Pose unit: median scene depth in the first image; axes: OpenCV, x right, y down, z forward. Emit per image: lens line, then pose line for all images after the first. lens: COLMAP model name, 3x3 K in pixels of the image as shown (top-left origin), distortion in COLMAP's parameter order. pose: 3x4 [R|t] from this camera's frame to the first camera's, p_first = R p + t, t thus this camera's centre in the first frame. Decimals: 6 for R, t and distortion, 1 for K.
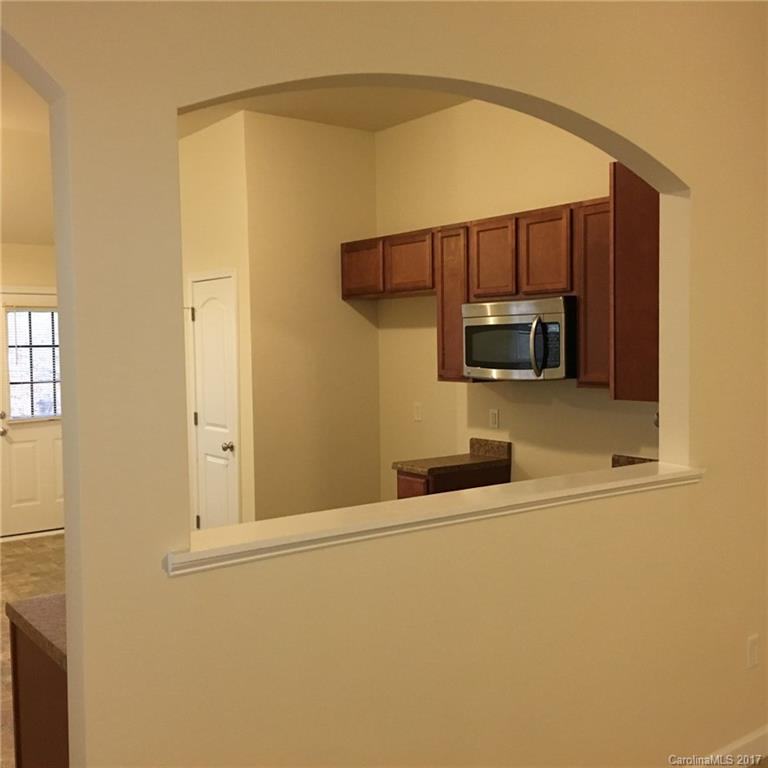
lens RADIAL K [[887.4, 0, 384.0], [0, 887.4, 384.0], [0, 0, 1]] dist [-0.029733, 0.301523]
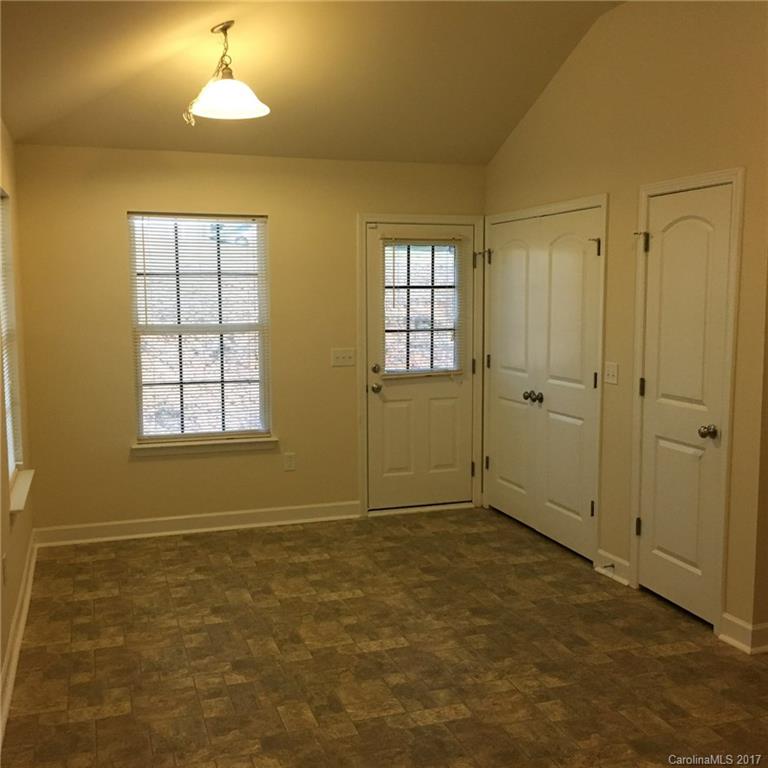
lens RADIAL K [[887.4, 0, 384.0], [0, 887.4, 384.0], [0, 0, 1]] dist [-0.029733, 0.301523]
pose [[0.947854, 0.037839, -0.316449, -0.155105], [-0.017727, 0.997649, 0.066194, -0.006530], [0.318210, -0.057132, 0.946297, 0.205470]]
